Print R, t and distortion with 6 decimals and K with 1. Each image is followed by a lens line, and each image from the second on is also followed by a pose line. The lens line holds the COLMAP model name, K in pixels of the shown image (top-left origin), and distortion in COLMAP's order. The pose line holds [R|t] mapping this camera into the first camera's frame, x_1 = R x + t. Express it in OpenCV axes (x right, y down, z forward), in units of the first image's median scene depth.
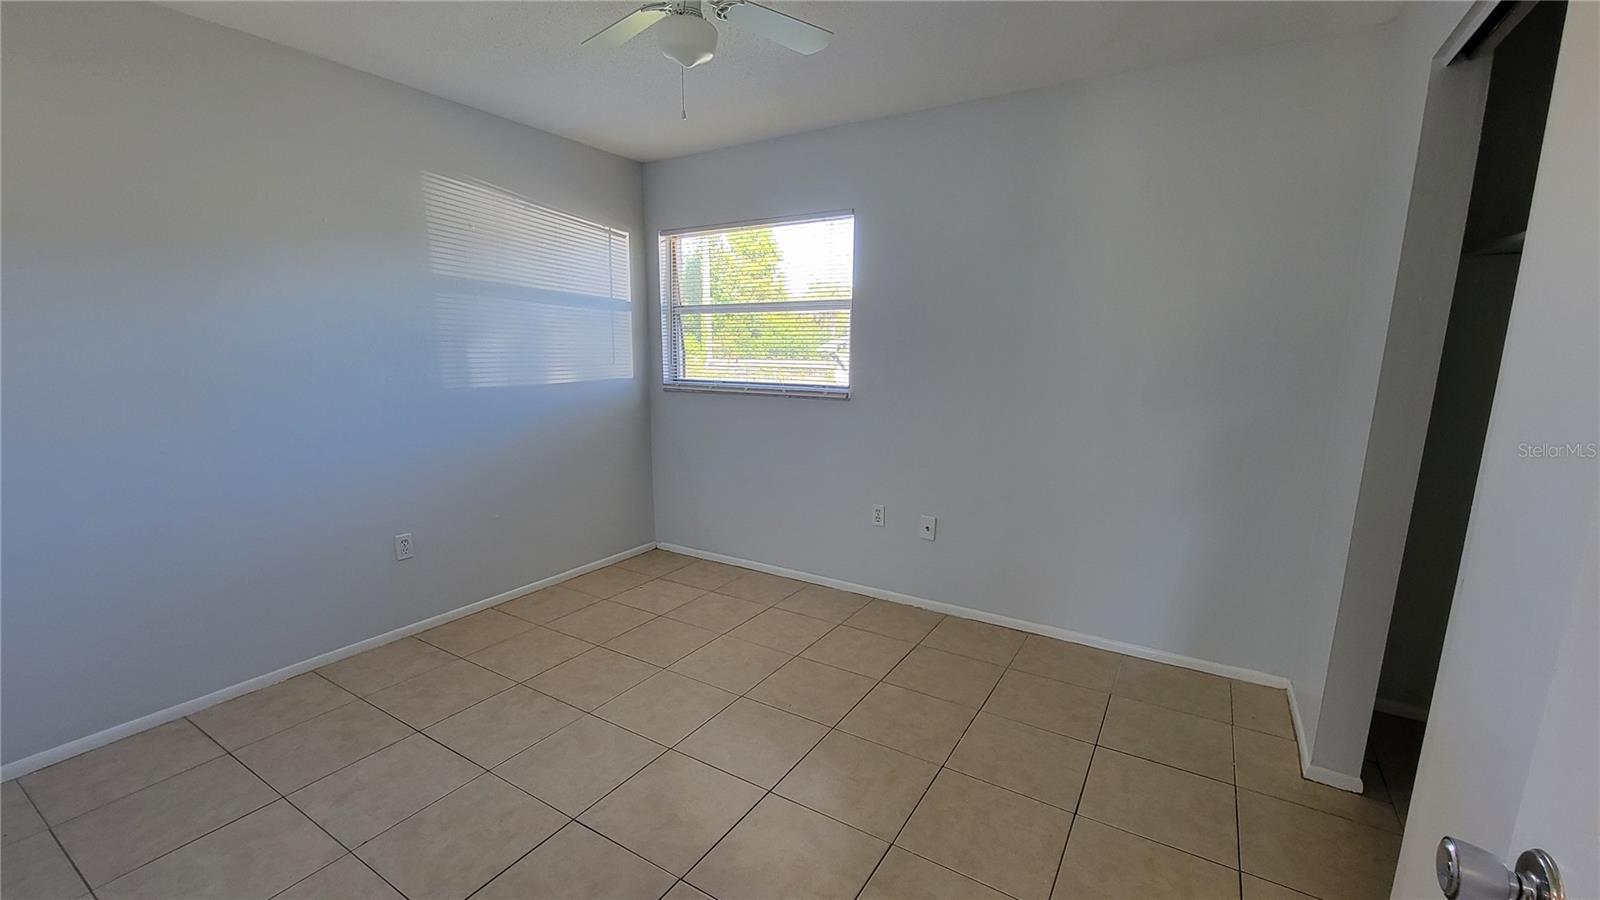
lens RADIAL K [[660.4, 0, 794.8], [0, 660.4, 457.6], [0, 0, 1]] dist [-0.000765, 0.000503]
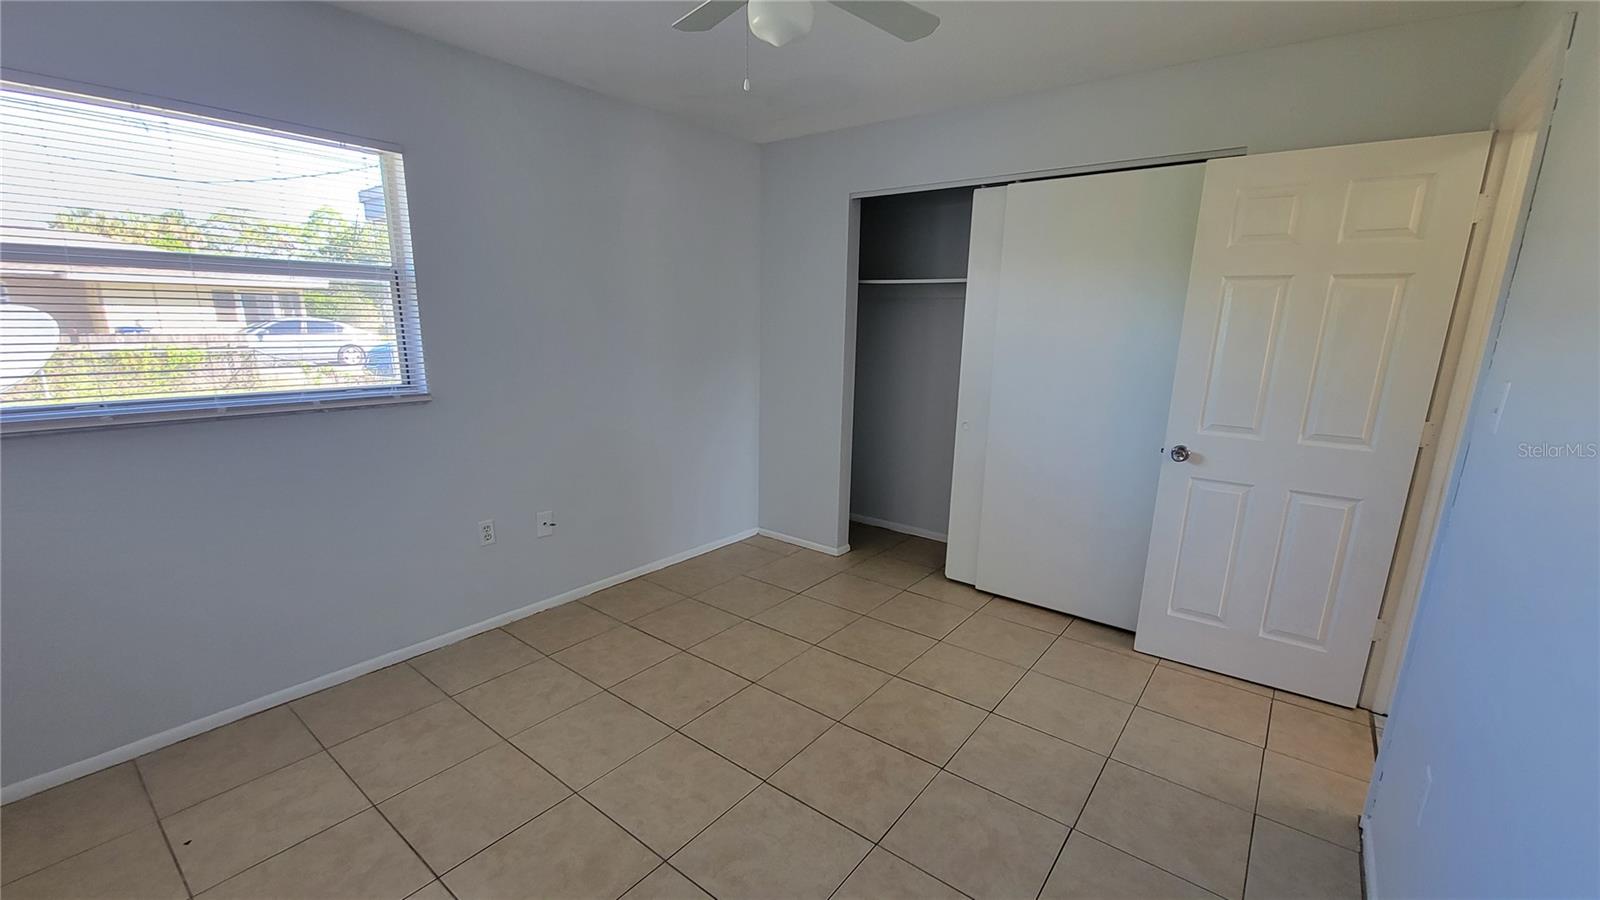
lens RADIAL K [[660.4, 0, 794.3], [0, 660.4, 455.9], [0, 0, 1]] dist [-0.000765, 0.000503]
pose [[0.112767, -0.212001, 0.970742, -0.627673], [0.145203, 0.970001, 0.194972, -0.114985], [-0.982955, 0.118968, 0.140167, 0.487049]]
